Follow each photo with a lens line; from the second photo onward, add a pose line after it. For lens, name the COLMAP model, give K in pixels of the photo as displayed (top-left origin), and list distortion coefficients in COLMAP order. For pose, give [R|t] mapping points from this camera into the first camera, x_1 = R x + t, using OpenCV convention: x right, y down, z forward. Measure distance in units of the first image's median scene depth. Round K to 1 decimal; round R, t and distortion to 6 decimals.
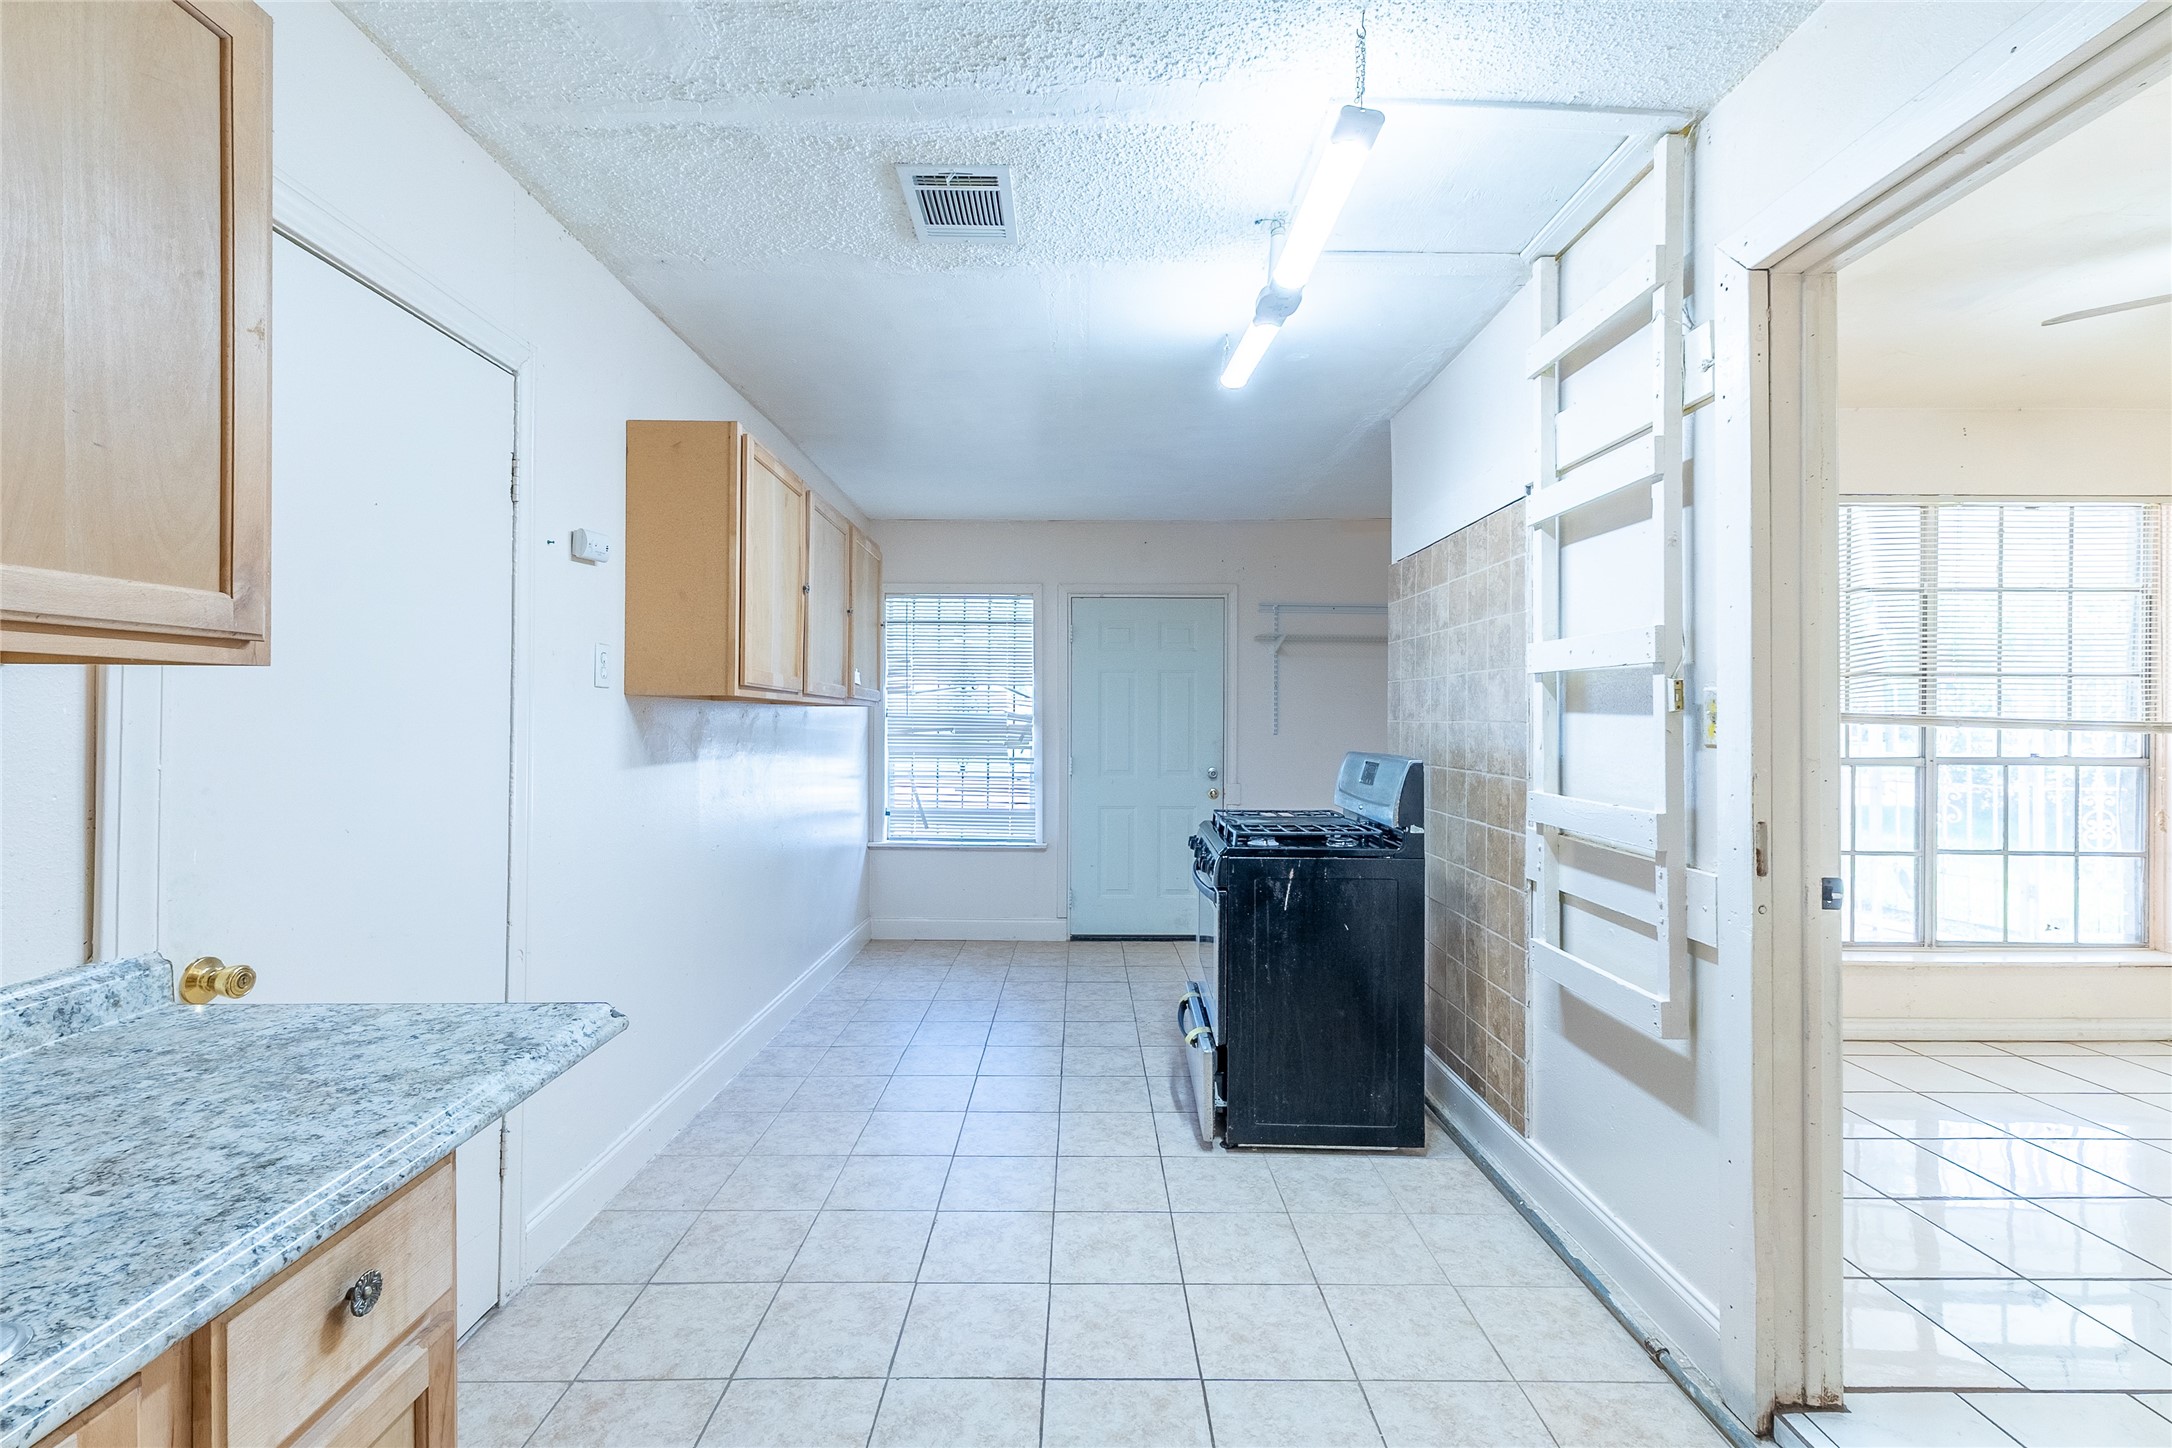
lens RADIAL K [[1221.4, 0, 1087.8], [0, 1221.4, 712.0], [0, 0, 1]] dist [0.052822, 0.000399]
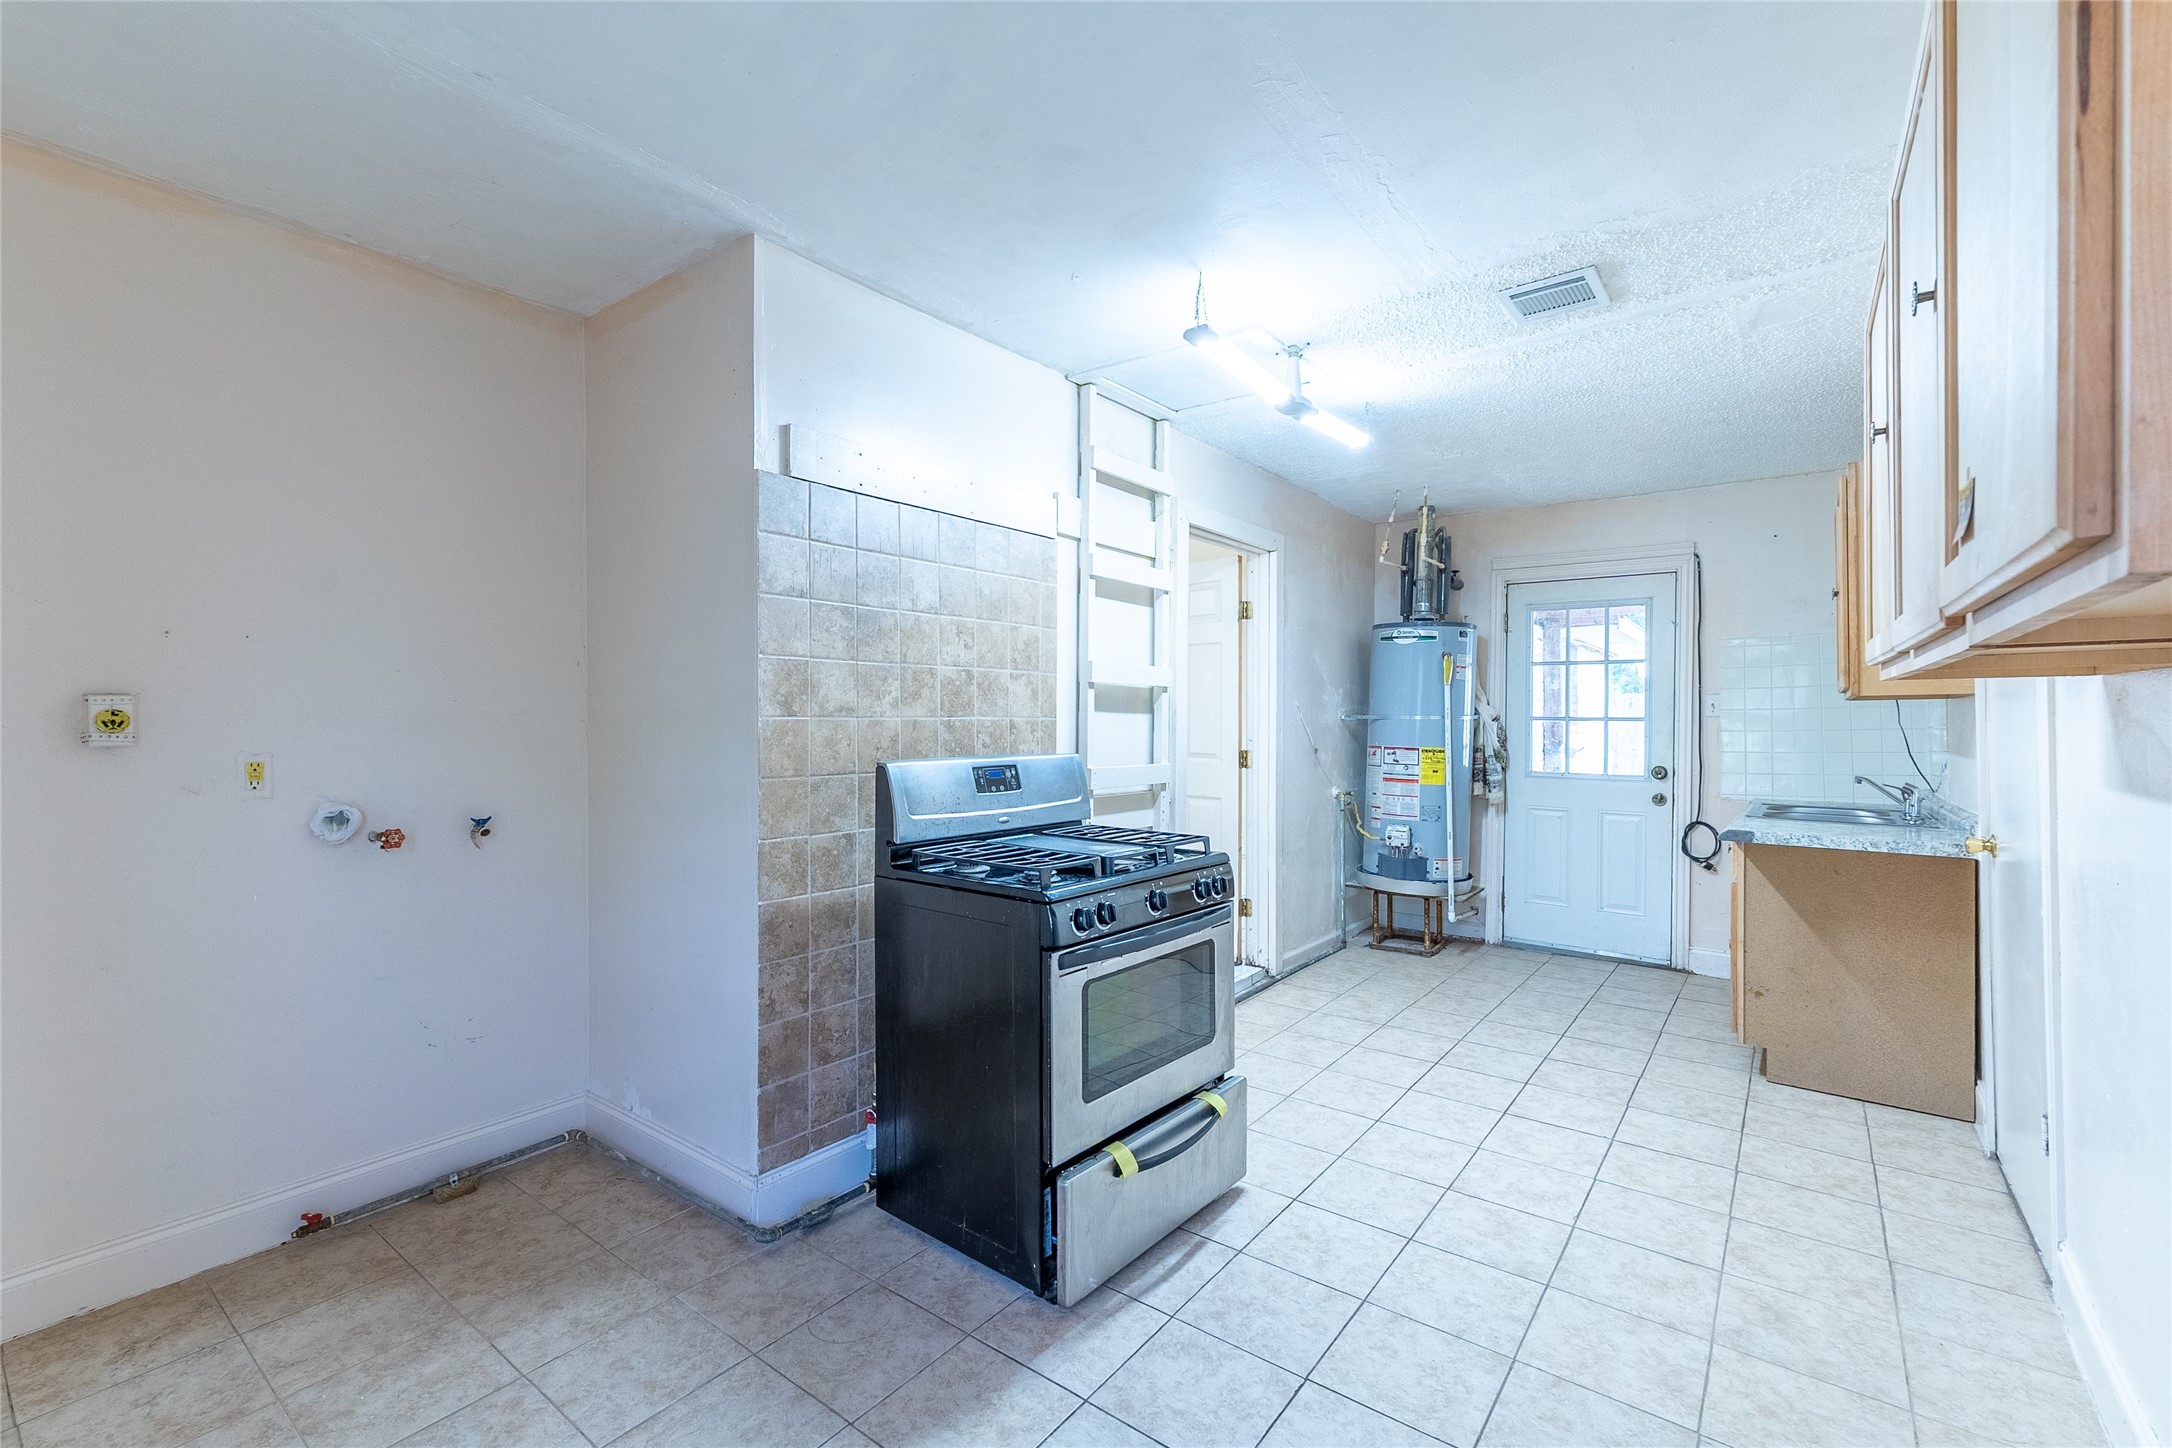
lens RADIAL K [[925.4, 0, 1088.6], [0, 925.4, 713.2], [0, 0, 1]] dist [-0.000708, 0.000153]
pose [[-0.814397, 0.004845, 0.580287, -0.243793], [-0.001990, 0.999936, -0.011142, 0.014776], [-0.580304, -0.010229, -0.814336, 1.882281]]
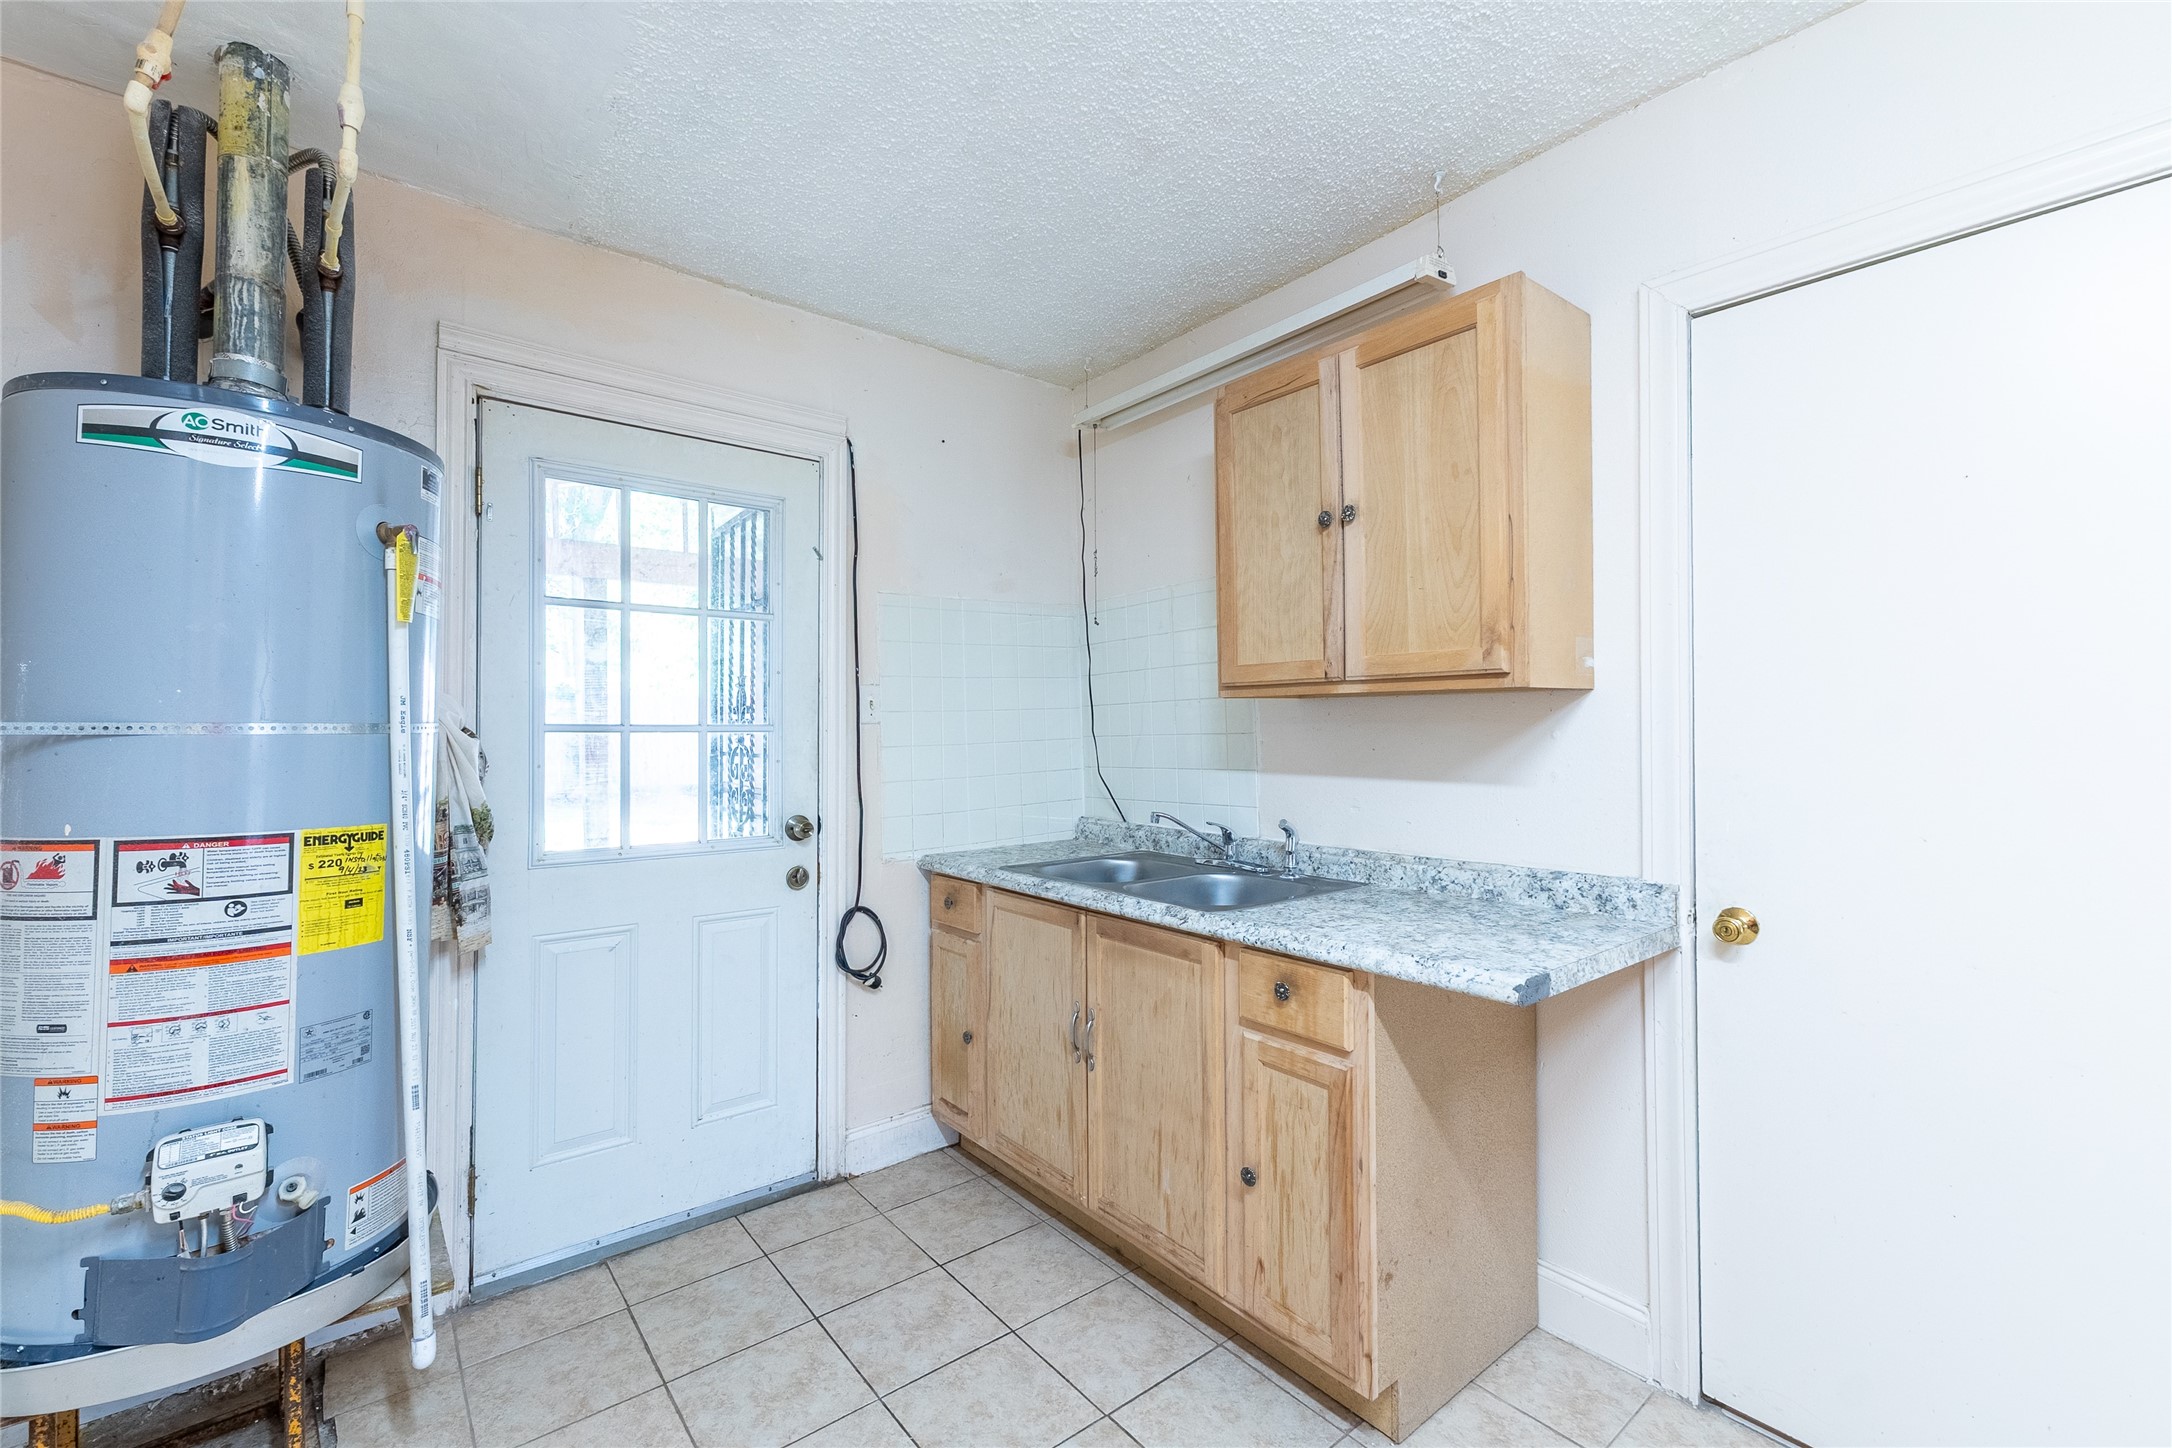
lens RADIAL K [[935.6, 0, 1136.3], [0, 935.6, 721.9], [0, 0, 1]] dist [0.000243, 0.000166]
pose [[-0.753772, 0.002752, -0.657130, 0.242089], [0.006500, 0.999974, -0.003269, 0.003260], [0.657104, -0.006735, -0.753770, 0.810984]]
